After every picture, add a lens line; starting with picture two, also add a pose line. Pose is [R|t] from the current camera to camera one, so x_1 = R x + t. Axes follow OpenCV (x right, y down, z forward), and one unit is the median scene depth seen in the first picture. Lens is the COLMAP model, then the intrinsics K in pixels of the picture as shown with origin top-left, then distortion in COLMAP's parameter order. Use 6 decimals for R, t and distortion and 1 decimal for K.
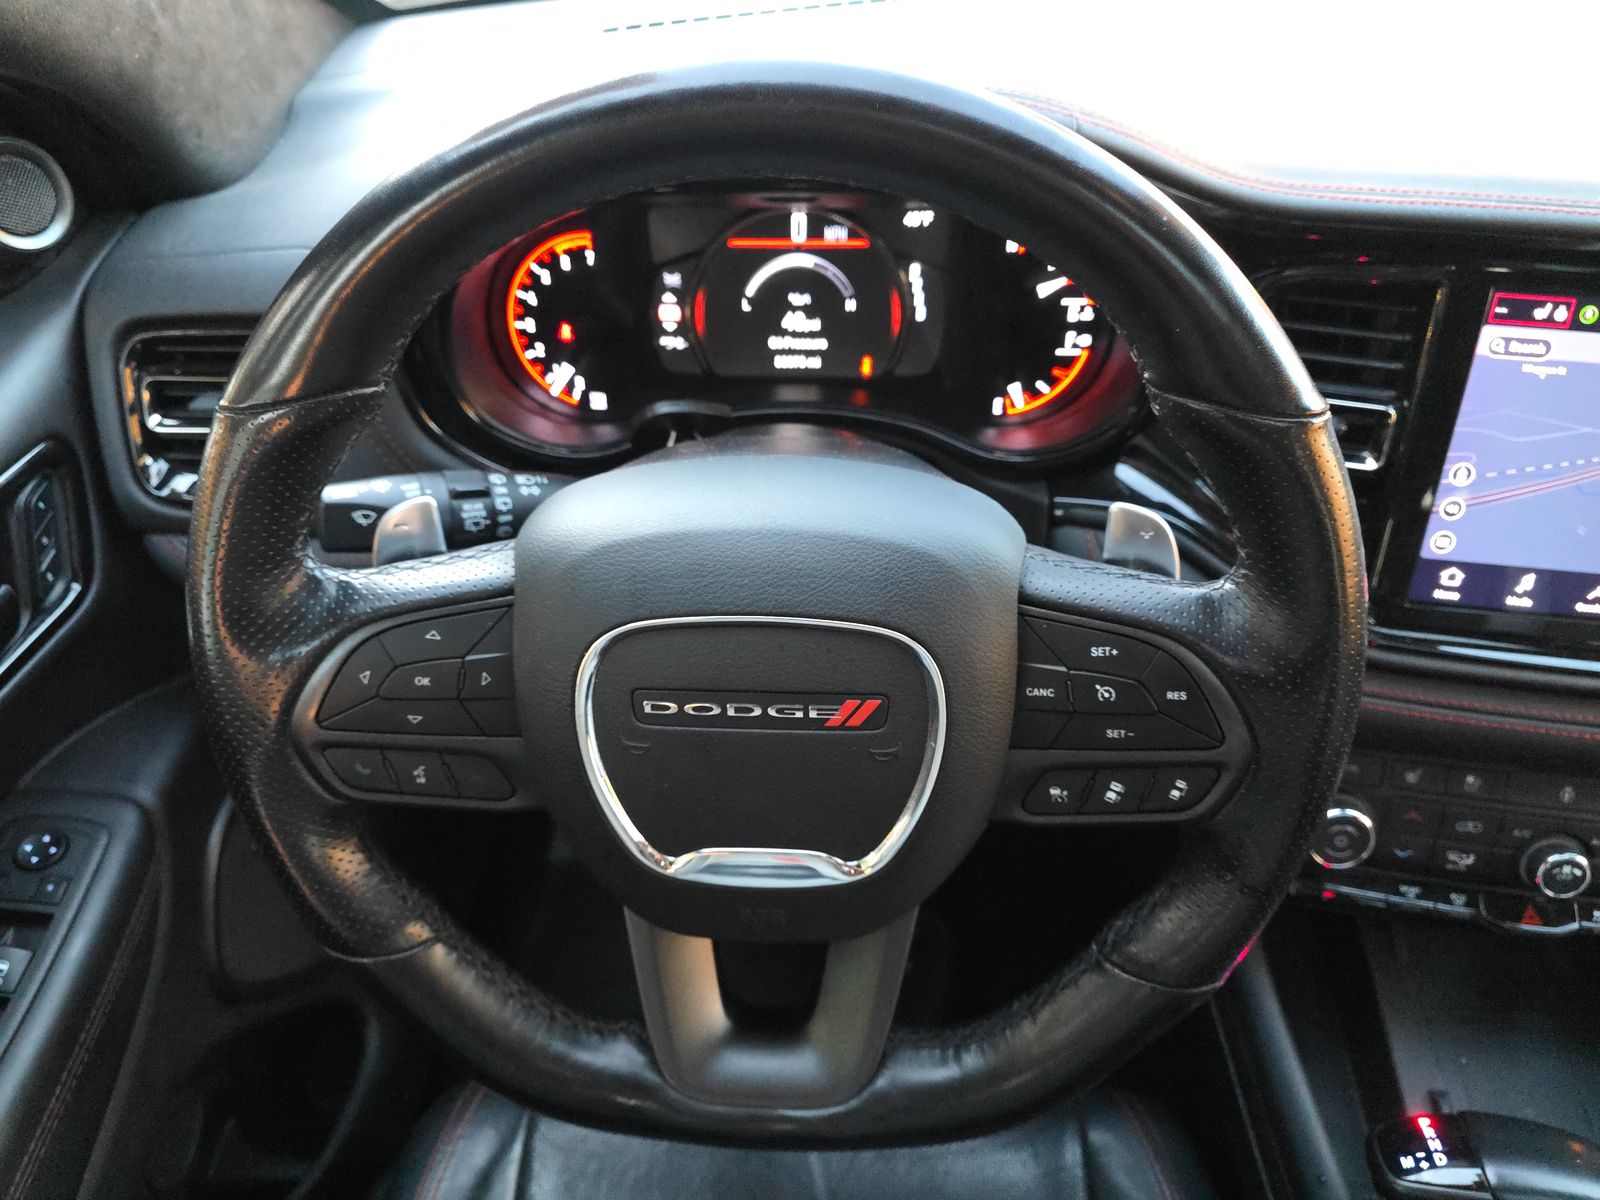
lens RADIAL K [[1056.6, 0, 800.0], [0, 1056.6, 600.0], [0, 0, 1]] dist [0.072664, -0.061623]
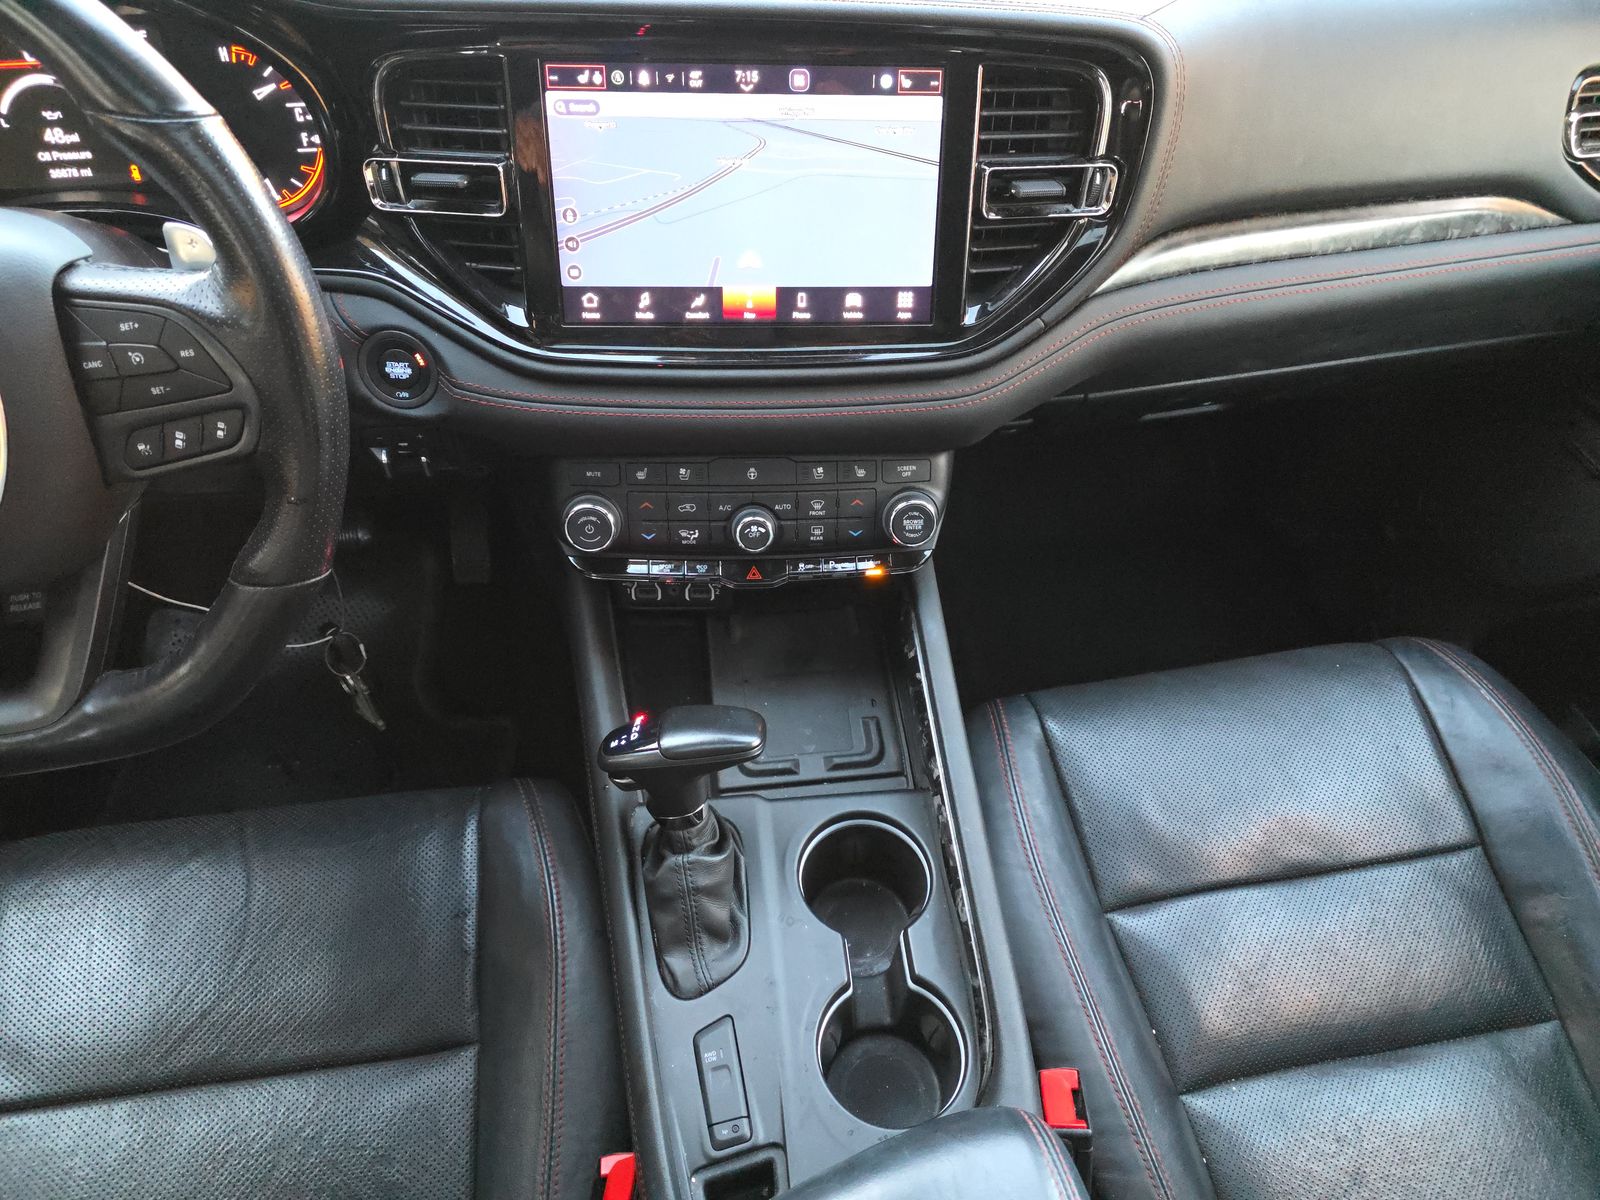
lens RADIAL K [[1056.6, 0, 800.0], [0, 1056.6, 600.0], [0, 0, 1]] dist [0.072664, -0.061623]
pose [[0.985529, -0.119824, 0.119892, 0.615612], [0.113398, 0.991791, 0.059082, 0.273013], [-0.125987, -0.044631, 0.991027, -0.307373]]
